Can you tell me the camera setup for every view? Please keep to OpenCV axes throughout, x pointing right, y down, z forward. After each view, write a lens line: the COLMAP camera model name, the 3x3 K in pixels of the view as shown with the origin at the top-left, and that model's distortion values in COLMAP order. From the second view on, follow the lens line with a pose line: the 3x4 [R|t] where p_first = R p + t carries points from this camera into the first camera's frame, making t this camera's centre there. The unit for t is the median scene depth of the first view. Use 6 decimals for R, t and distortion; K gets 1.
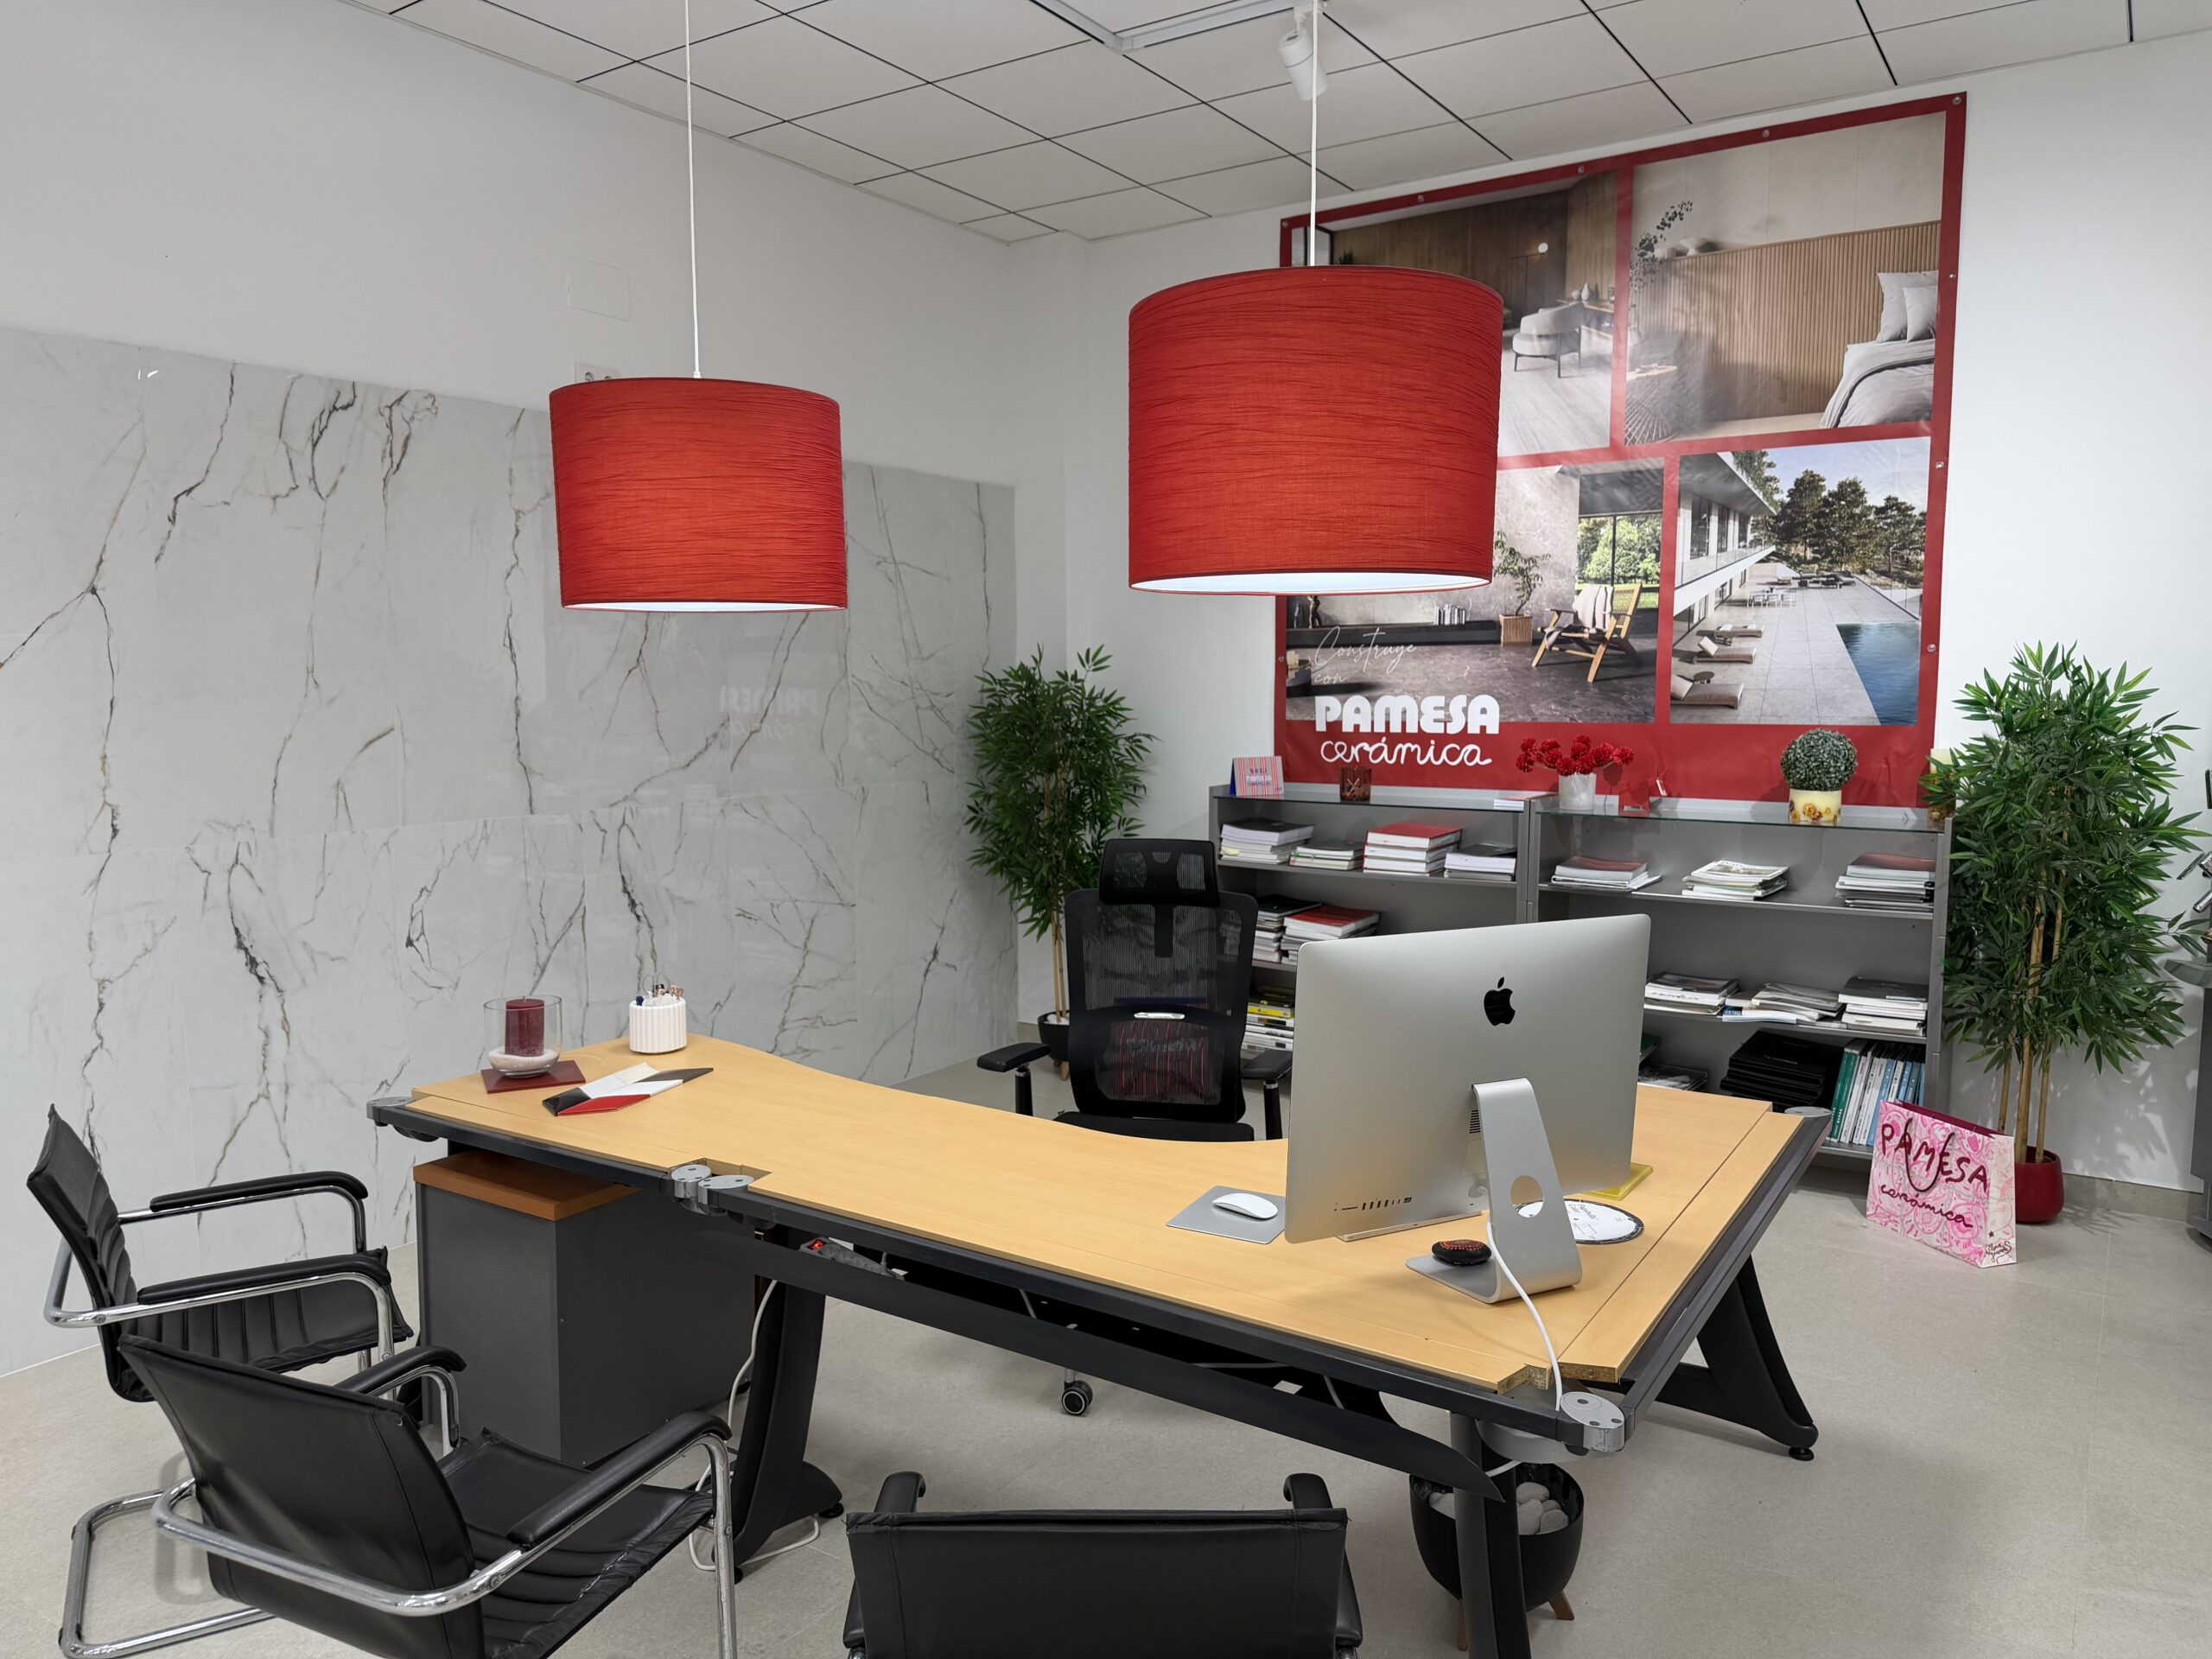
lens RADIAL K [[1557.8, 0, 1069.7], [0, 1557.8, 824.1], [0, 0, 1]] dist [0.156475, -0.365969]
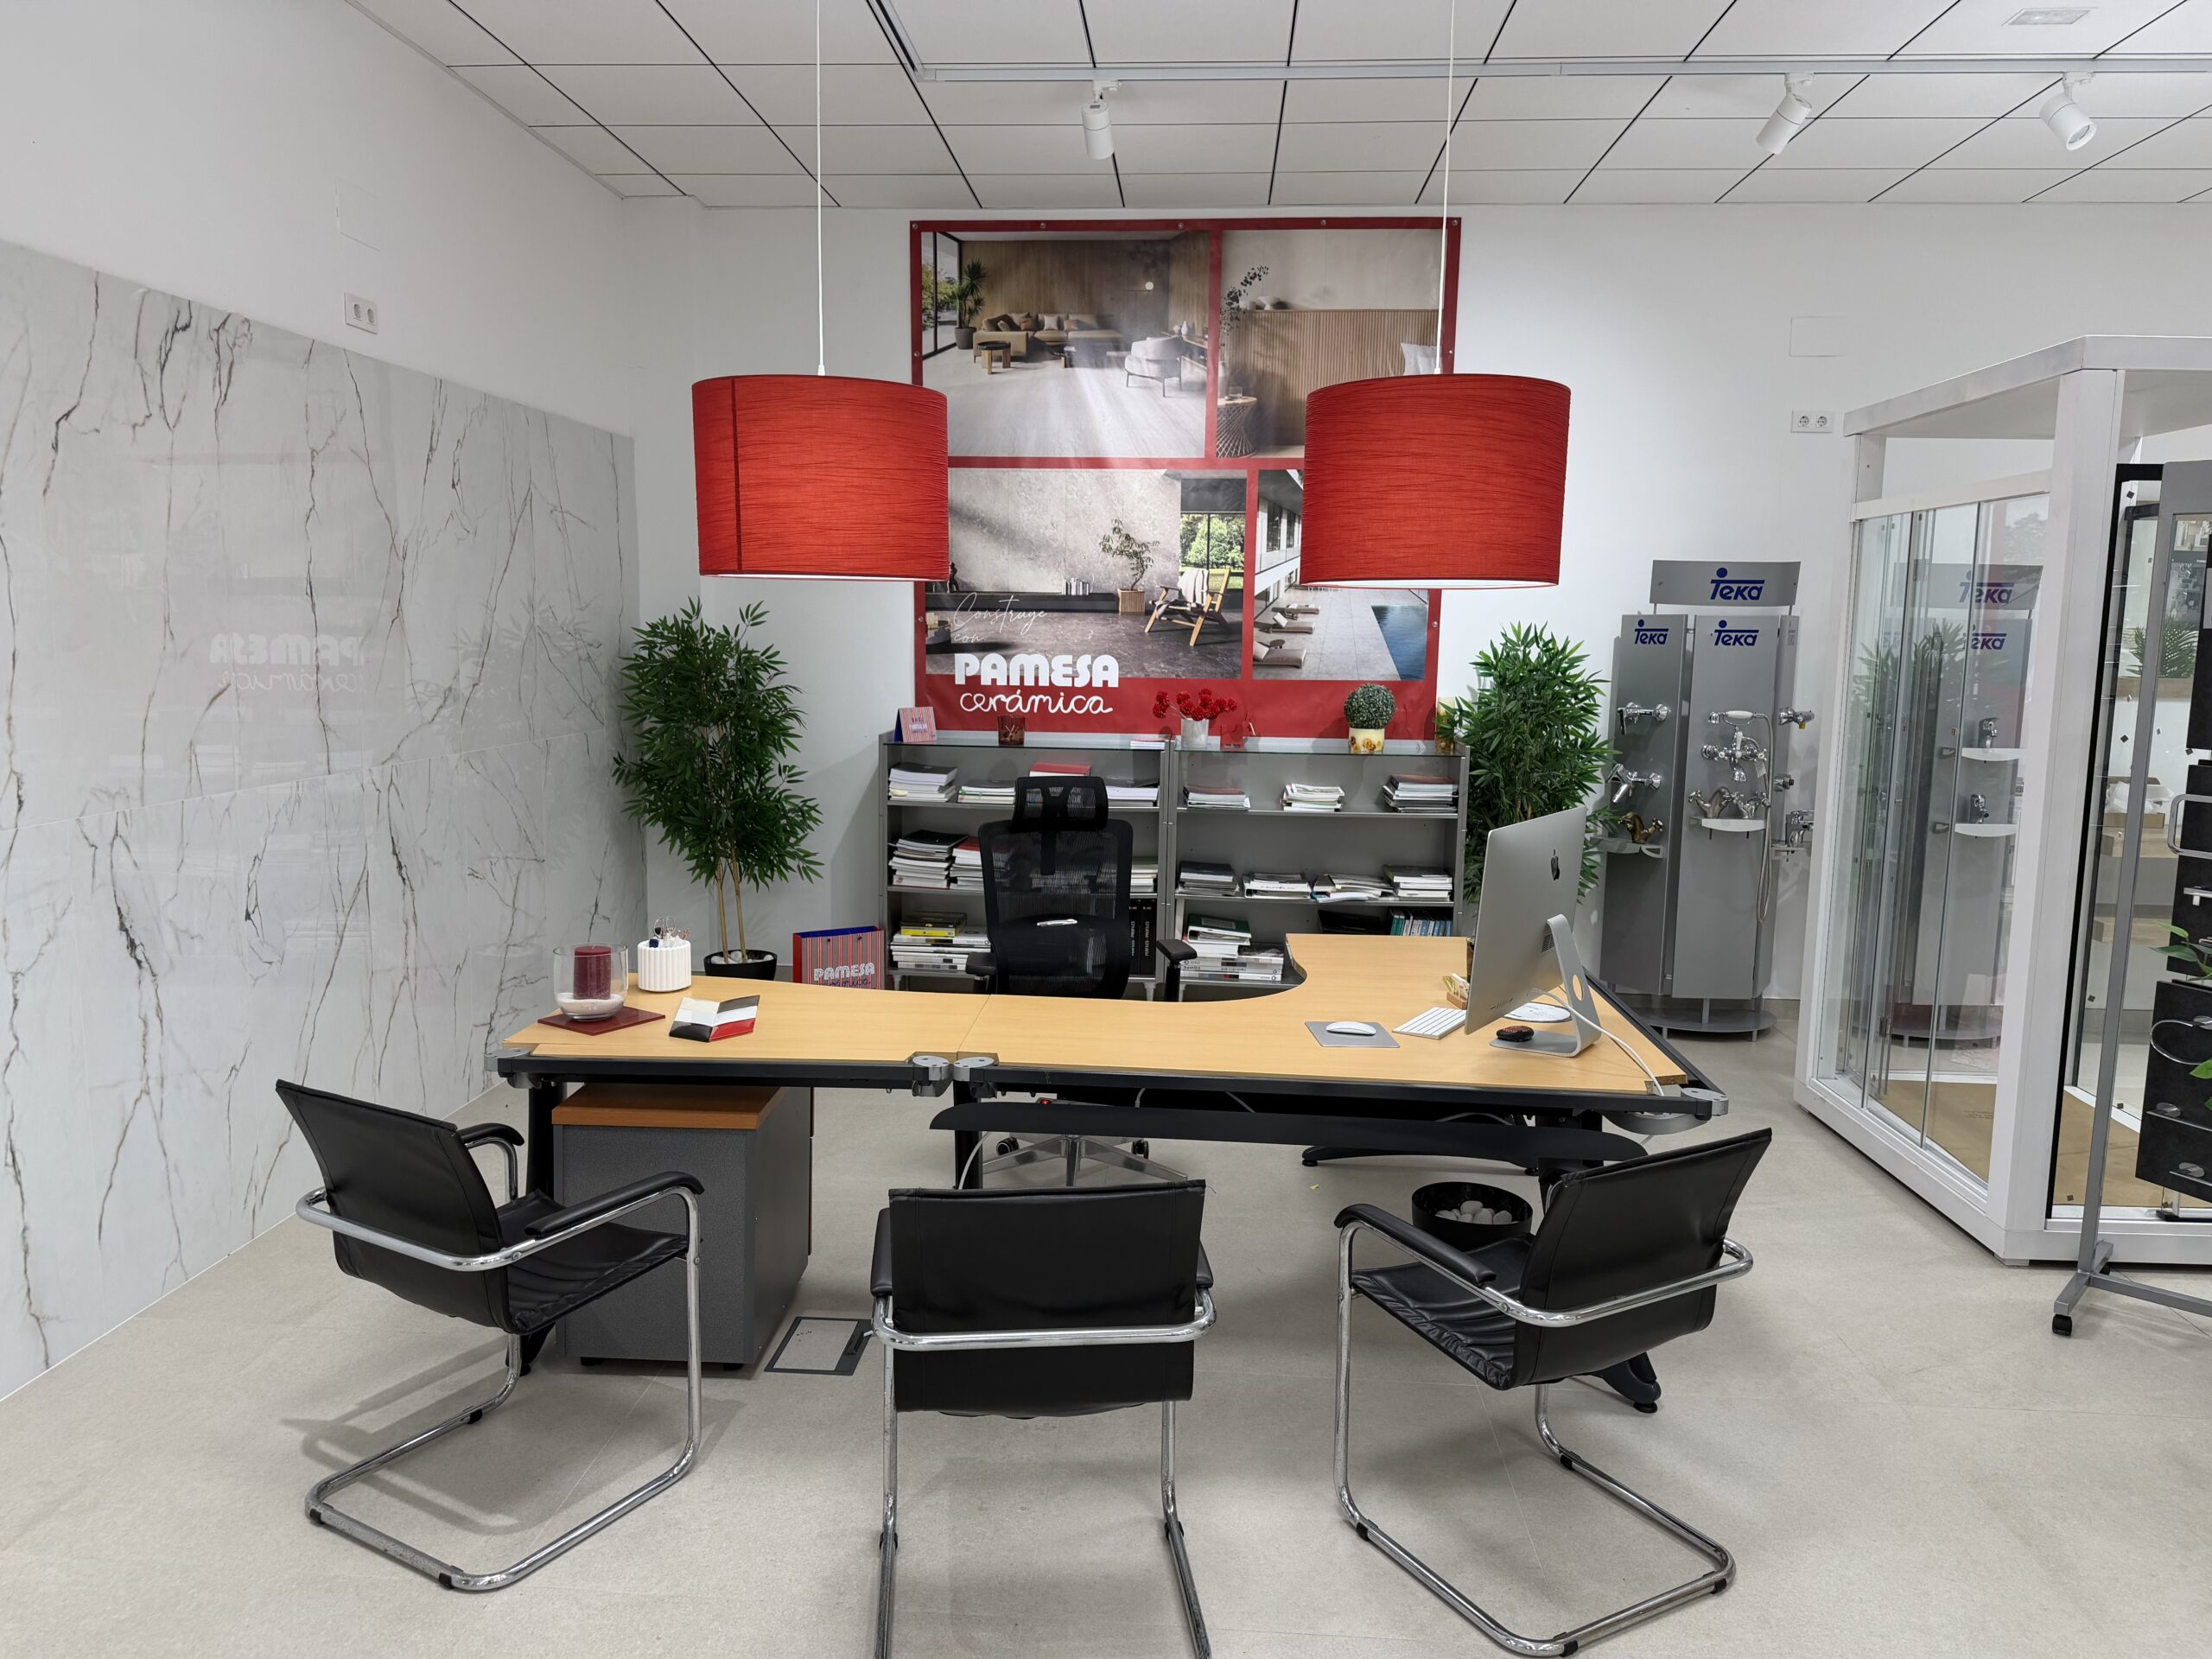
lens RADIAL K [[1565.7, 0, 1121.4], [0, 1565.7, 832.8], [0, 0, 1]] dist [0.139254, -0.237503]
pose [[0.858799, -0.049495, 0.509917, -0.373335], [0.030213, 0.998483, 0.046034, -0.000716], [-0.511422, -0.024128, 0.858991, -0.049689]]
